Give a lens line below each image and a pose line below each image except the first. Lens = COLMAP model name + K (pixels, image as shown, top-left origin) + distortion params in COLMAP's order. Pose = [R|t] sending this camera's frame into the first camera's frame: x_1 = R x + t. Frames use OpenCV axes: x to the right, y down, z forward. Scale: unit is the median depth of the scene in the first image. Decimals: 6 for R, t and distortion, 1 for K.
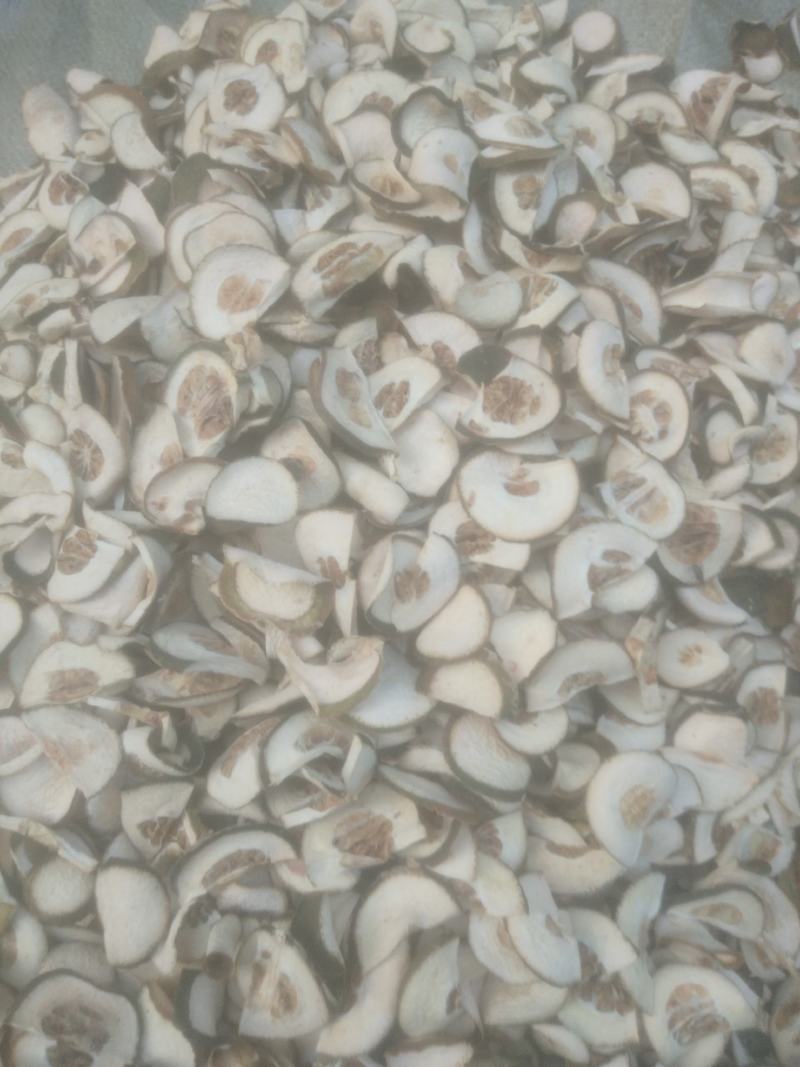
lens RADIAL K [[863.9, 0, 410.1], [0, 863.9, 538.0], [0, 0, 1]] dist [0.057663, -0.148311]
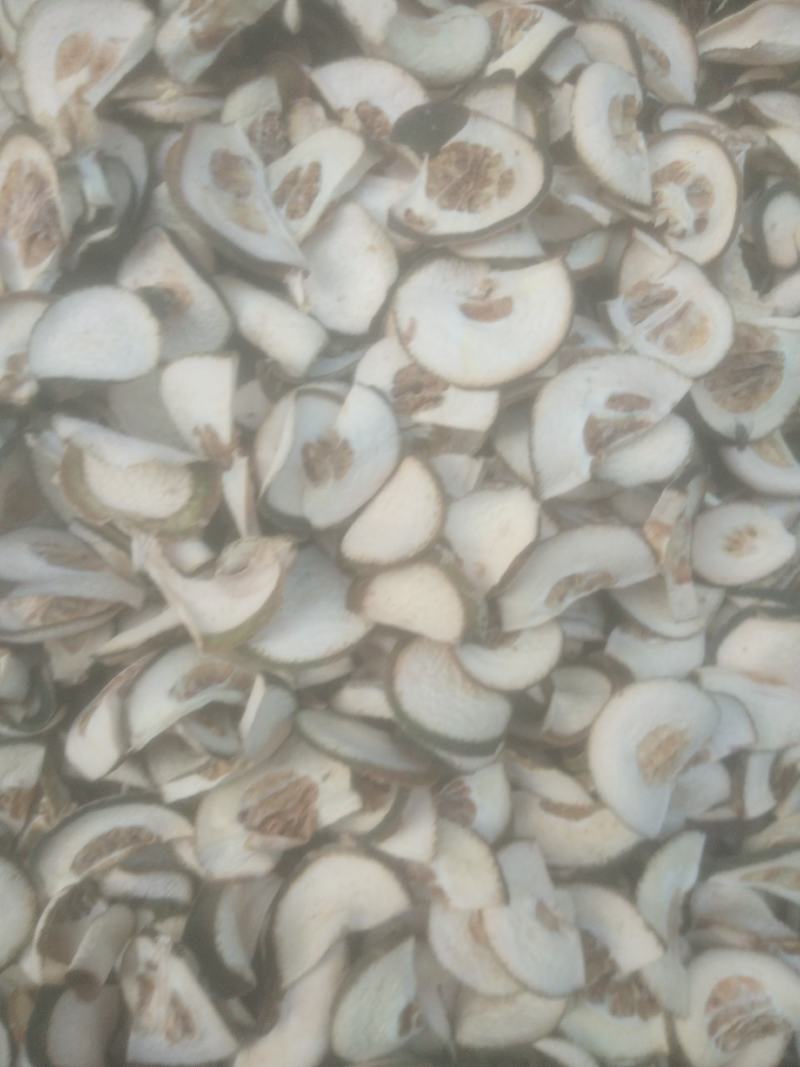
lens RADIAL K [[863.9, 0, 404.9], [0, 863.9, 542.6], [0, 0, 1]] dist [0.057663, -0.148311]
pose [[0.996963, -0.036824, -0.068618, 0.105691], [0.045326, 0.990894, 0.126785, 0.034086], [0.063324, -0.129510, 0.989554, 0.301303]]
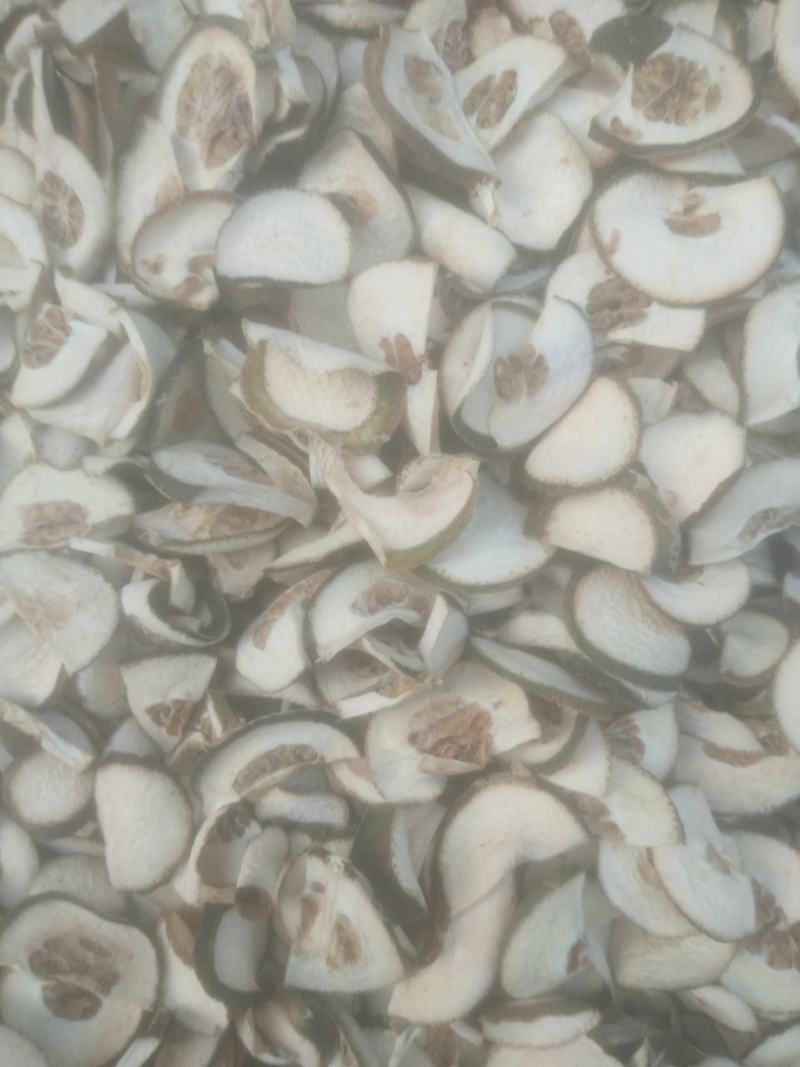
lens RADIAL K [[863.9, 0, 422.1], [0, 863.9, 520.9], [0, 0, 1]] dist [0.057663, -0.148311]
pose [[0.996405, 0.002089, -0.084688, -0.016684], [0.010063, 0.989699, 0.142812, 0.066760], [0.084114, -0.143151, 0.986120, 0.307952]]
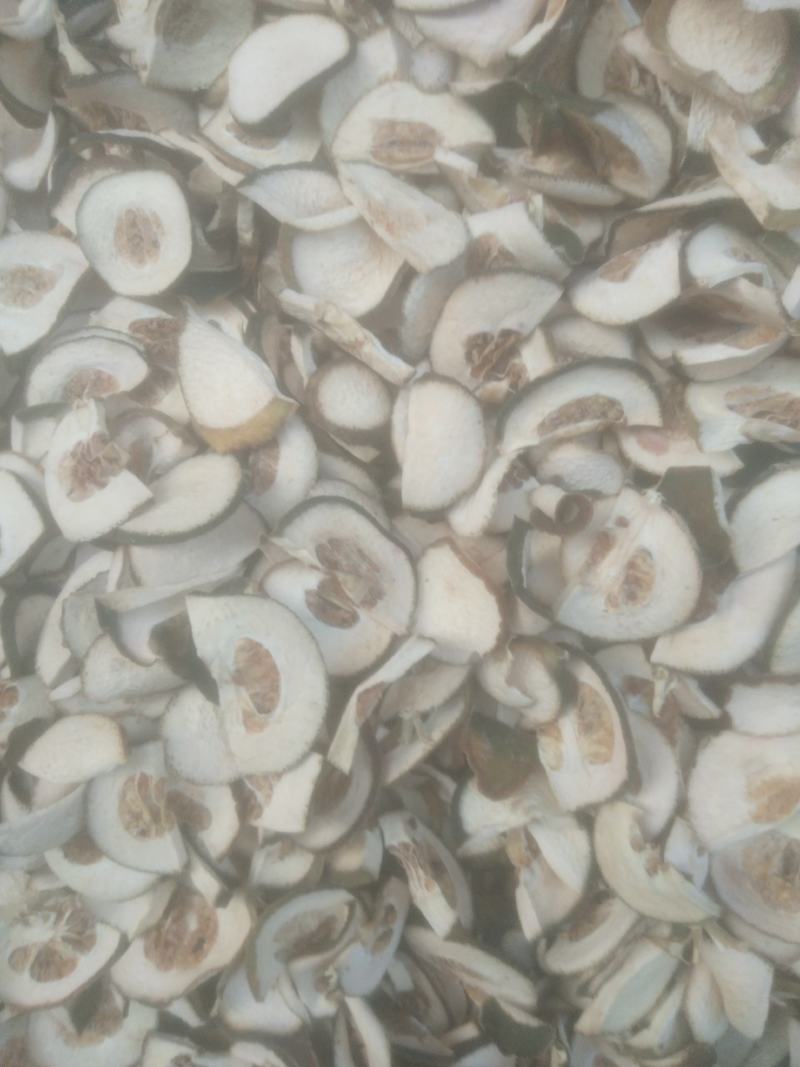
lens RADIAL K [[863.9, 0, 405.9], [0, 863.9, 542.3], [0, 0, 1]] dist [0.057663, -0.148311]
pose [[0.977889, 0.207065, -0.029266, -0.301259], [-0.198269, 0.962511, 0.185099, 0.365003], [0.066496, -0.175204, 0.982284, 0.221814]]
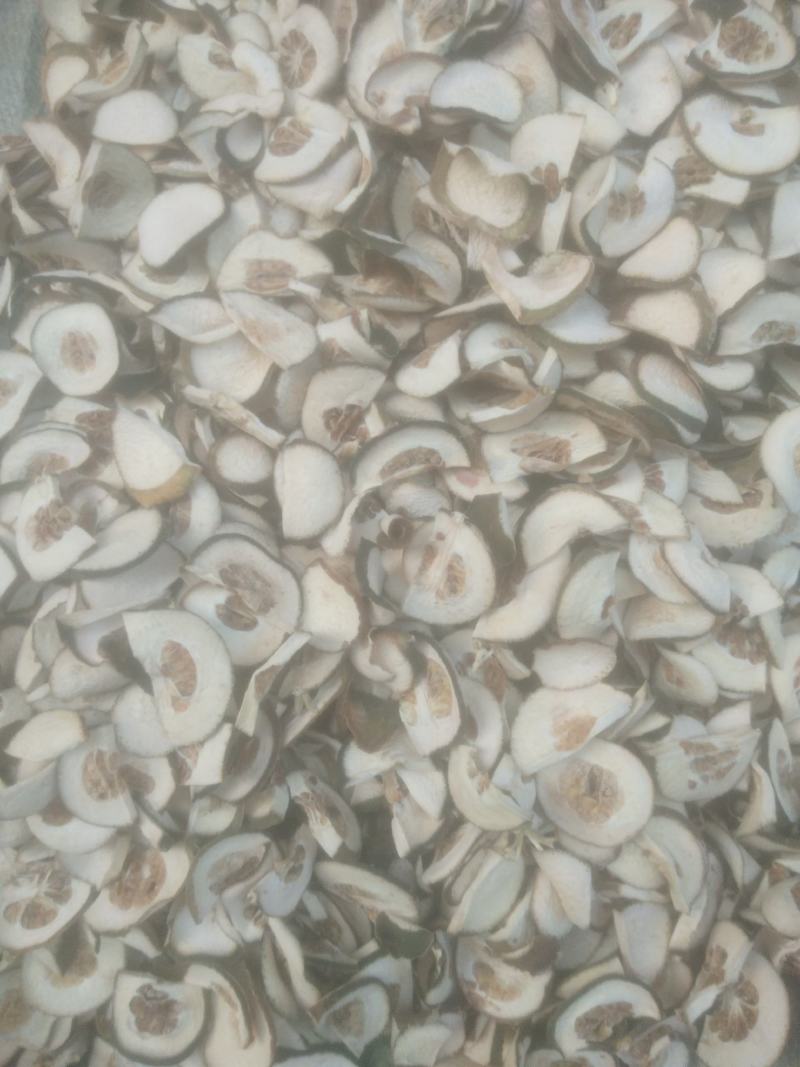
lens RADIAL K [[863.9, 0, 414.8], [0, 863.9, 542.2], [0, 0, 1]] dist [0.057663, -0.148311]
pose [[0.990797, 0.135179, -0.006912, -0.174576], [-0.133495, 0.984340, 0.115126, 0.342792], [0.022366, -0.113144, 0.993327, -0.039510]]
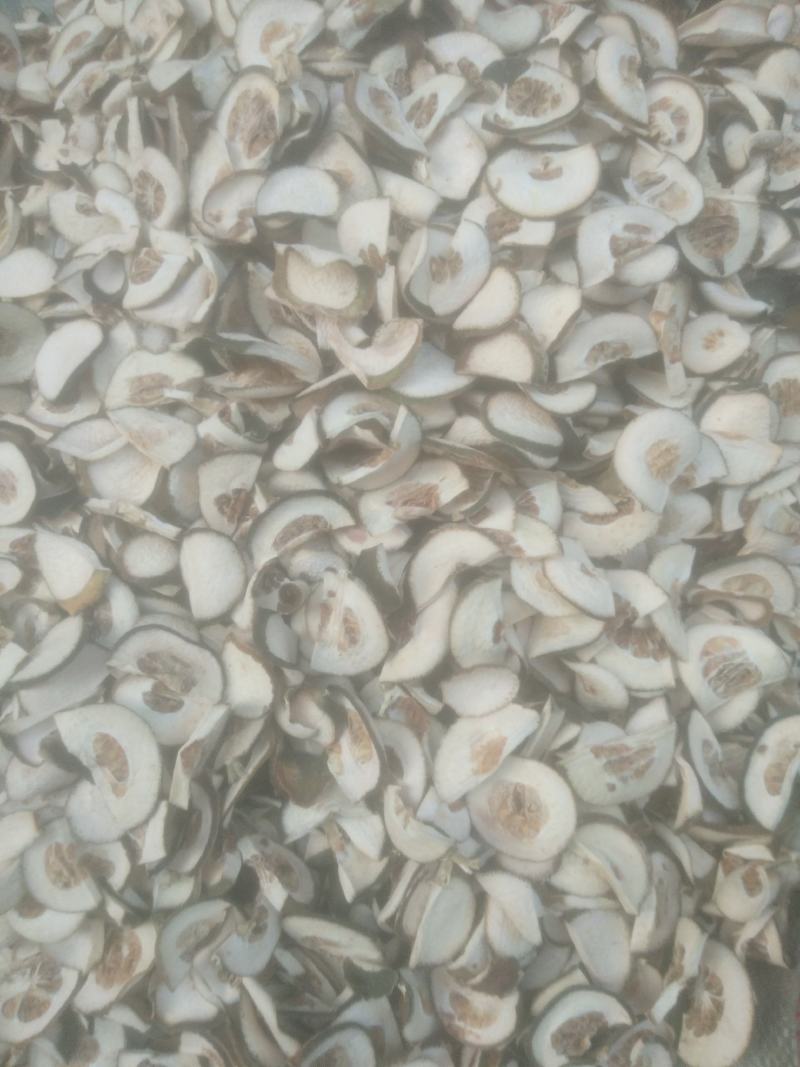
lens RADIAL K [[863.9, 0, 416.1], [0, 863.9, 538.8], [0, 0, 1]] dist [0.057663, -0.148311]
pose [[0.996390, -0.044707, -0.072162, 0.027094], [0.048213, 0.997702, 0.047596, 0.332923], [0.069868, -0.050903, 0.996257, -0.107119]]
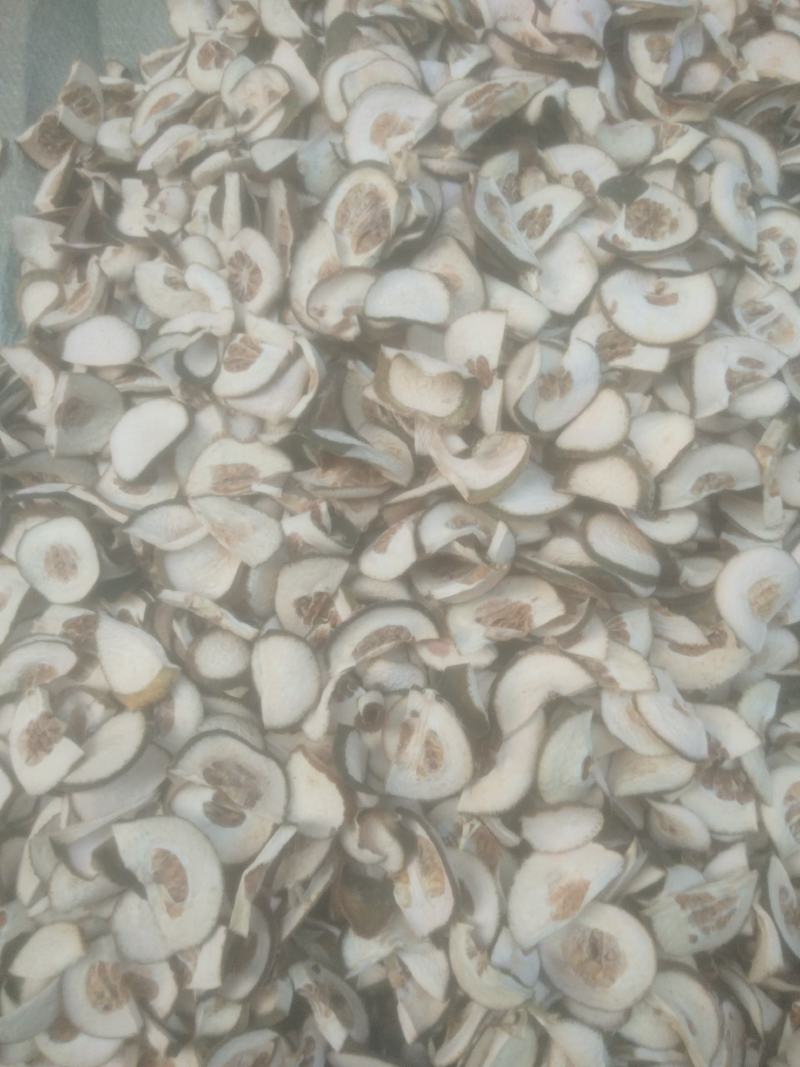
lens RADIAL K [[863.9, 0, 417.7], [0, 863.9, 532.2], [0, 0, 1]] dist [0.057663, -0.148311]
pose [[0.998854, 0.029538, -0.037668, -0.119132], [-0.029576, 0.999562, -0.000439, 0.235300], [0.037639, 0.001552, 0.999290, -0.072020]]
